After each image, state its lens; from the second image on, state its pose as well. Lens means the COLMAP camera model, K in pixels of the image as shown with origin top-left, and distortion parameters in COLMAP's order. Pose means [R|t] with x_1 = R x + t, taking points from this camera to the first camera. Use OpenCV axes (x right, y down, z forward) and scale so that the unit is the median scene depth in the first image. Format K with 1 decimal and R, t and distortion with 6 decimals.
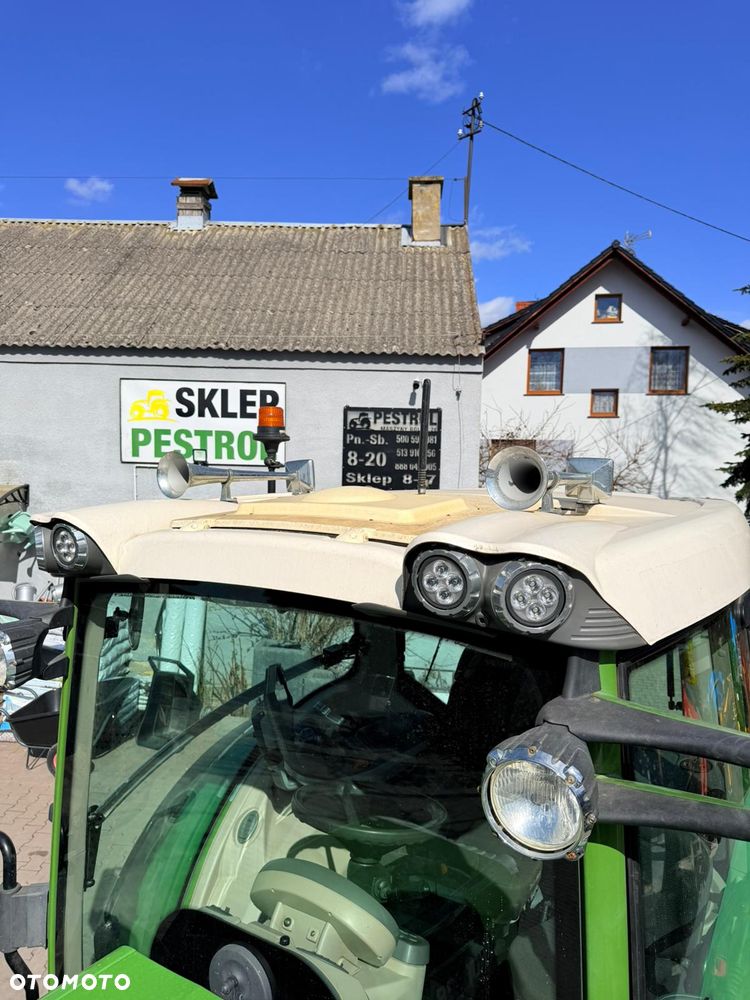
lens RADIAL K [[709.3, 0, 376.0], [0, 709.3, 494.8], [0, 0, 1]] dist [0.108705, -0.192173]
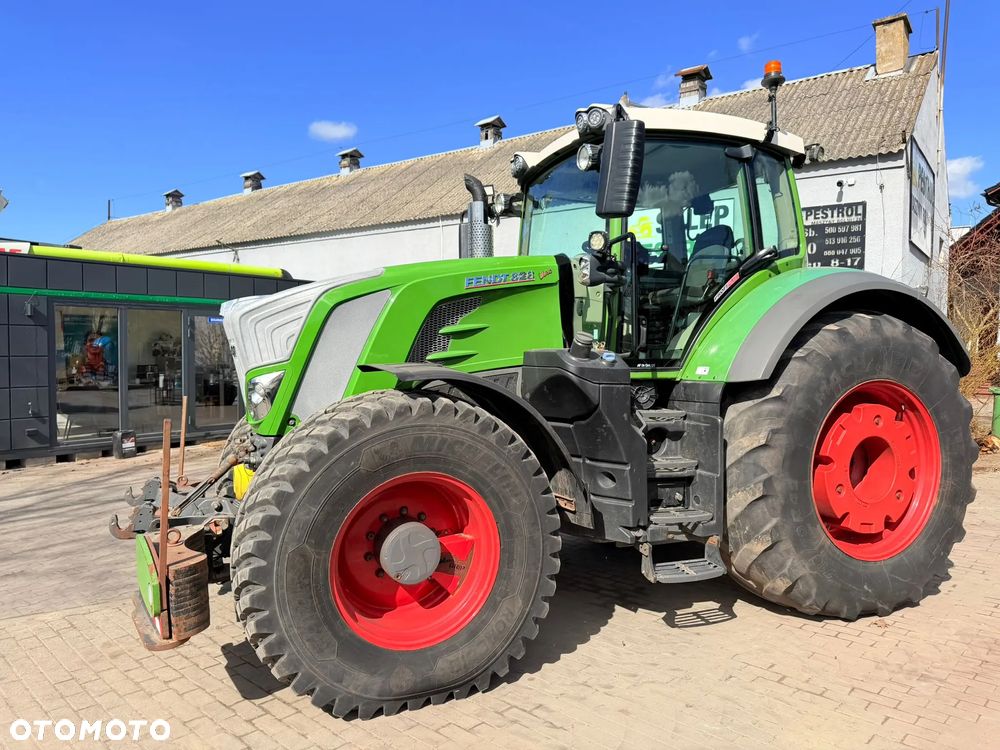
lens RADIAL K [[709.7, 0, 500.0], [0, 709.7, 375.0], [0, 0, 1]] dist [0.059729, -0.085646]
pose [[0.826444, 0.006054, -0.562986, 0.260935], [-0.026168, 0.999275, -0.027667, 0.218166], [0.562410, 0.037598, 0.826003, -0.329867]]
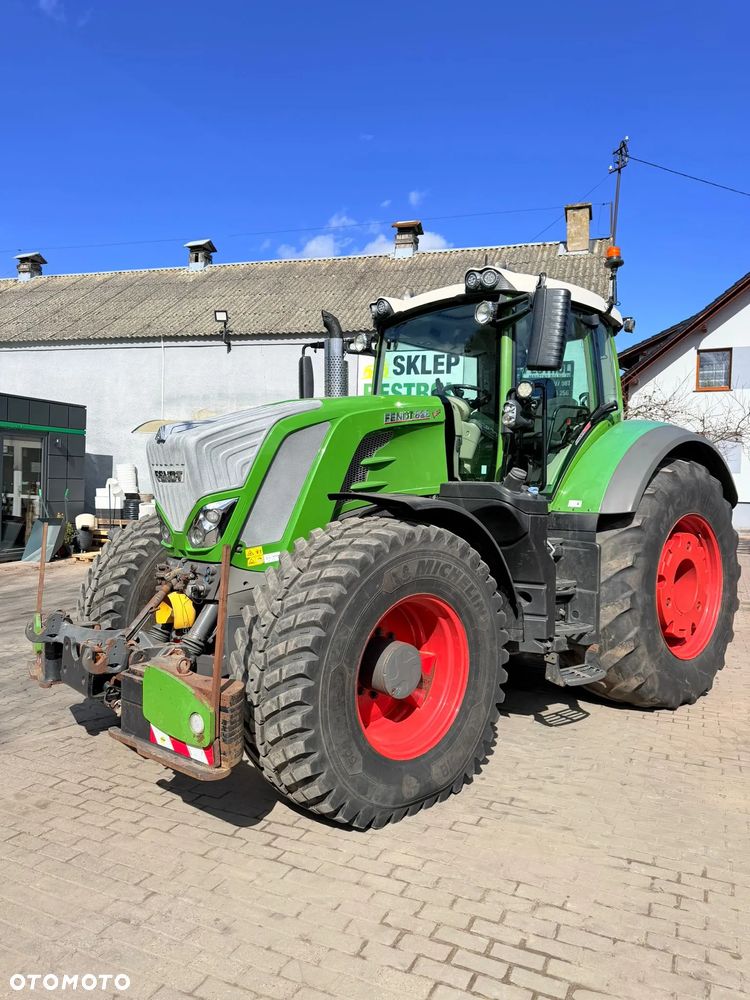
lens RADIAL K [[709.3, 0, 376.0], [0, 709.3, 494.8], [0, 0, 1]] dist [0.108705, -0.192173]
pose [[0.963392, 0.015548, -0.267644, 0.095768], [-0.030637, 0.998162, -0.052295, 0.225882], [0.266339, 0.058580, 0.962098, -0.447749]]
